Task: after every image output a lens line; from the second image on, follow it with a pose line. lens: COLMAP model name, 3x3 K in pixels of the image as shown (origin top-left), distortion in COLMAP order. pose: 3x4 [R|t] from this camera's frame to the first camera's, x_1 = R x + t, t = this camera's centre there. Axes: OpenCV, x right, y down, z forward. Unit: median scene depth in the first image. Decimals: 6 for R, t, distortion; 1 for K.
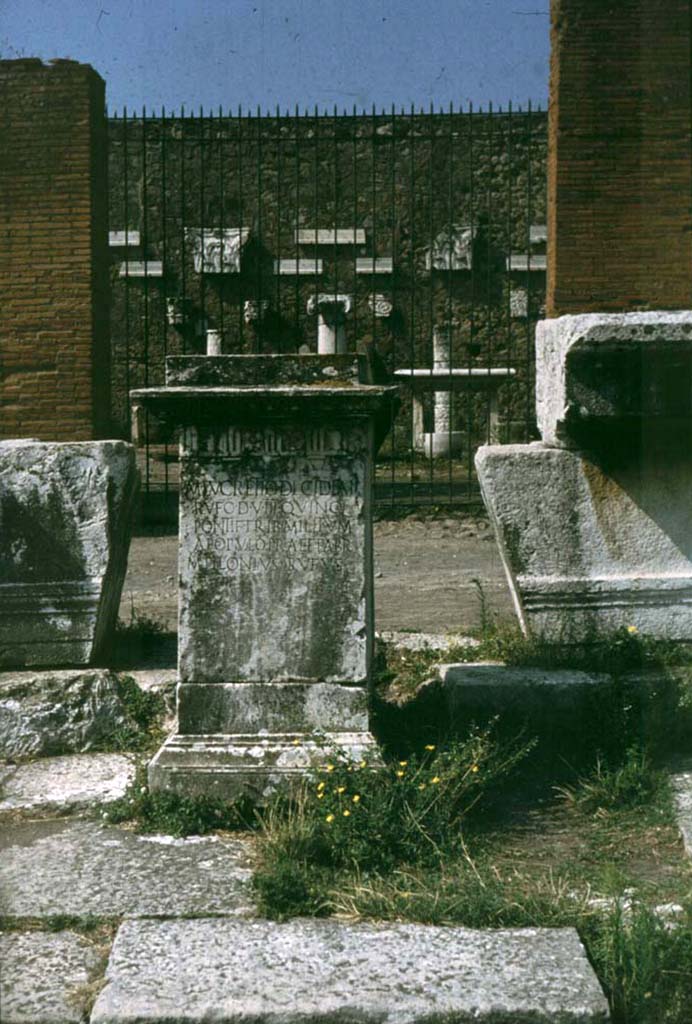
lens RADIAL K [[1376.5, 0, 348.3], [0, 1376.5, 513.5], [0, 0, 1]] dist [-0.018902, 0.000000]
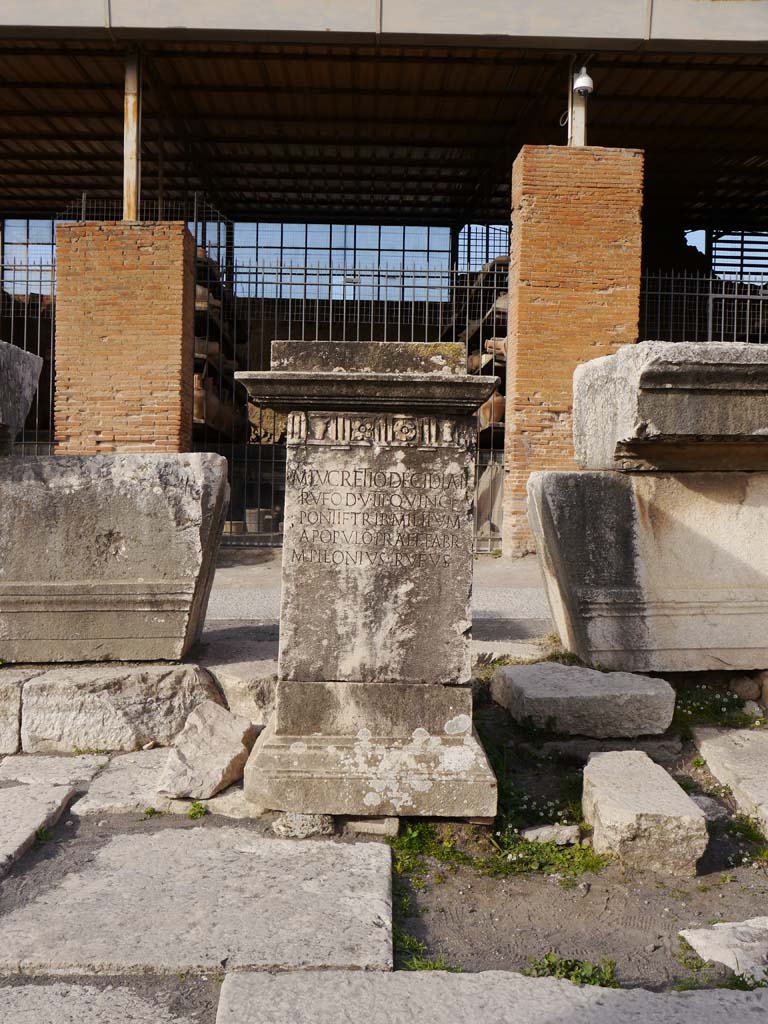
lens RADIAL K [[1012.8, 0, 381.1], [0, 1012.8, 509.4], [0, 0, 1]] dist [-0.011869, 0.000000]
pose [[0.999687, 0.020855, 0.013783, -0.063638], [-0.020236, 0.998841, -0.043668, 0.032877], [-0.014678, 0.043376, 0.998951, 0.287360]]
